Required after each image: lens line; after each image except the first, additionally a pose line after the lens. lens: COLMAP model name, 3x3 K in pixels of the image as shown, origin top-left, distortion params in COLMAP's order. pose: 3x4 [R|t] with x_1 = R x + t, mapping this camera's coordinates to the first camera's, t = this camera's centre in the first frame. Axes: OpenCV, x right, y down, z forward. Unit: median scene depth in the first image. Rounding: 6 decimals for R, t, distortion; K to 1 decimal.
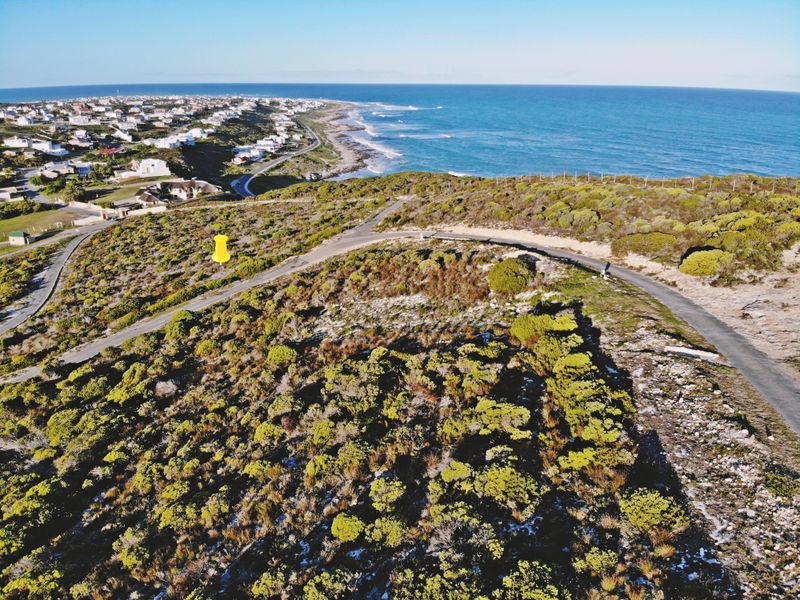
lens RADIAL K [[594.1, 0, 400.4], [0, 594.1, 320.5], [0, 0, 1]] dist [0.080618, -0.192968]
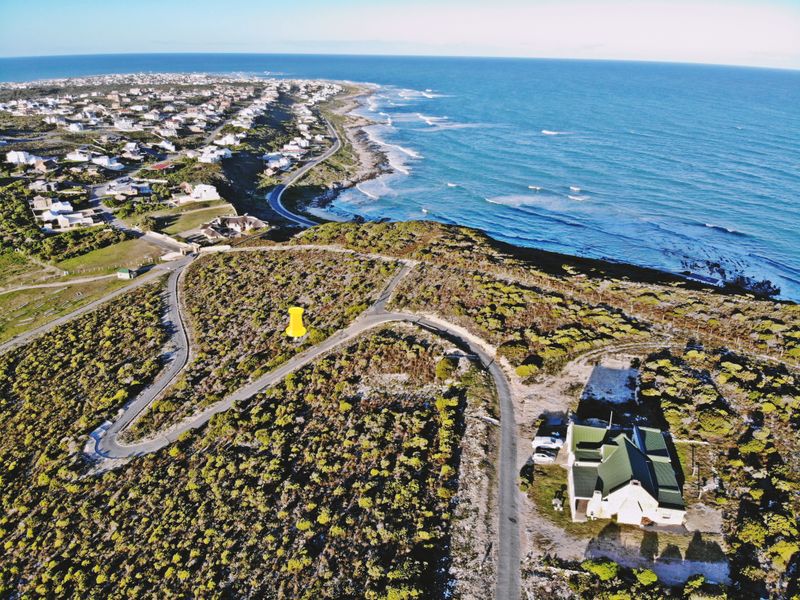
lens RADIAL K [[594.1, 0, 400.4], [0, 594.1, 320.5], [0, 0, 1]] dist [0.080618, -0.192968]
pose [[0.999590, 0.017242, -0.022849, 0.026015], [-0.016192, 0.998839, 0.045372, -0.142593], [0.023605, -0.044983, 0.998709, -0.492670]]
